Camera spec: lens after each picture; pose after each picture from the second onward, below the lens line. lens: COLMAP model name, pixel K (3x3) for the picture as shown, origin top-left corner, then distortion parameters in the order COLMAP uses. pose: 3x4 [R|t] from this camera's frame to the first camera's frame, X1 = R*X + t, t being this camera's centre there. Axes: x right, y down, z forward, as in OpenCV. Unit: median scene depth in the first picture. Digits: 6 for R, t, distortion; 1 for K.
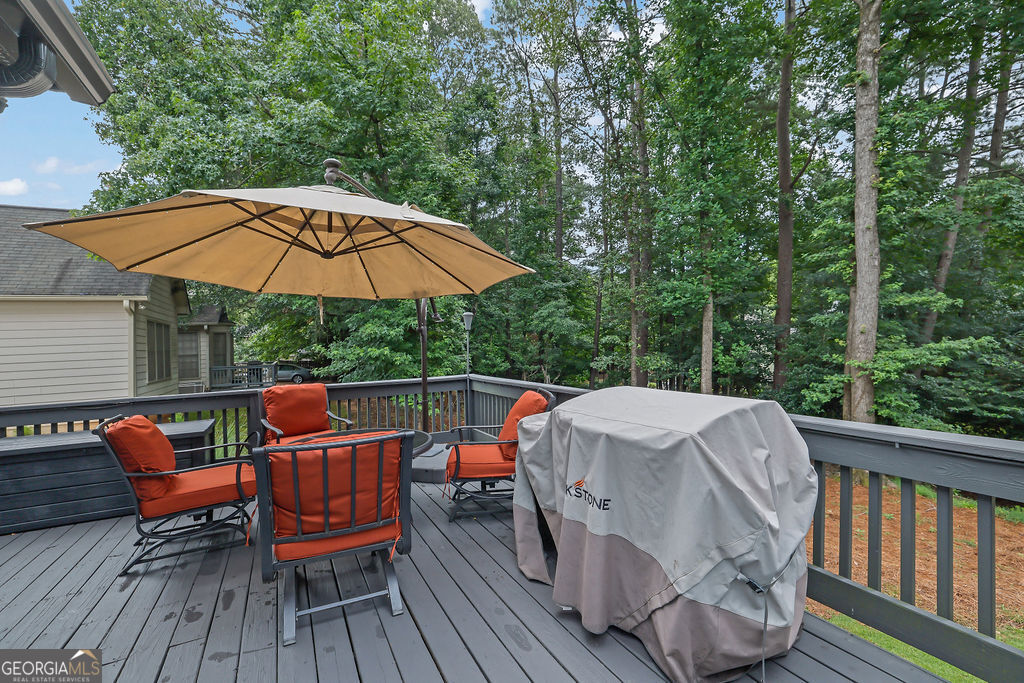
lens RADIAL K [[437.8, 0, 500.0], [0, 437.8, 346.7], [0, 0, 1]] dist [-0.026173, 0.007240]
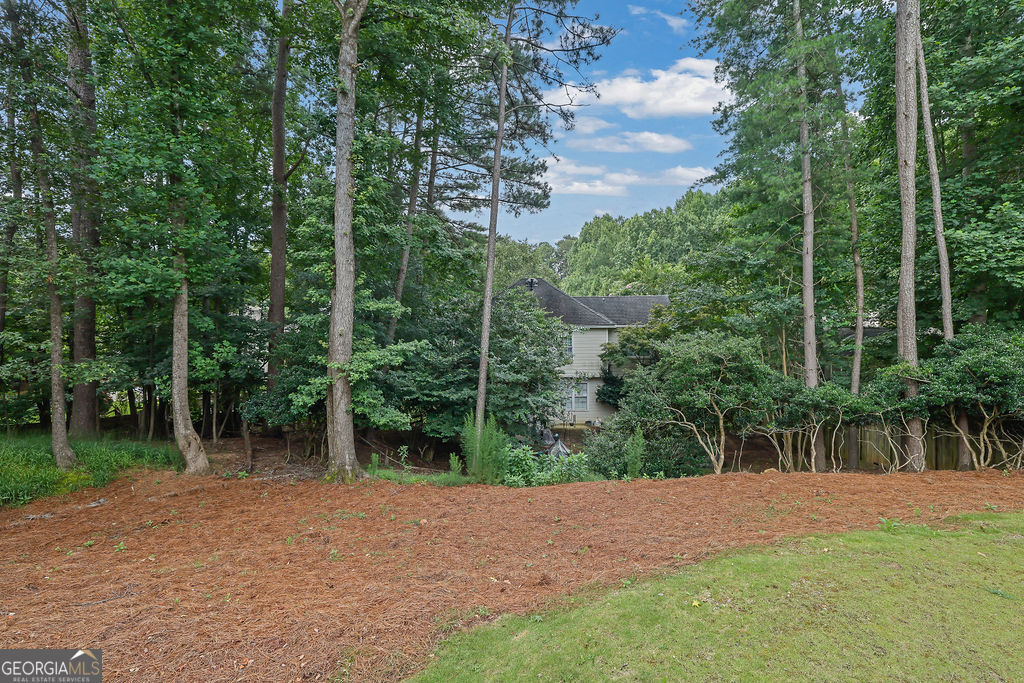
lens RADIAL K [[437.8, 0, 513.7], [0, 437.8, 338.3], [0, 0, 1]] dist [-0.026173, 0.007240]
pose [[0.501929, -0.004054, 0.864899, 0.138159], [0.002983, 0.999991, 0.002956, -0.024776], [-0.864903, 0.001096, 0.501937, 0.115585]]
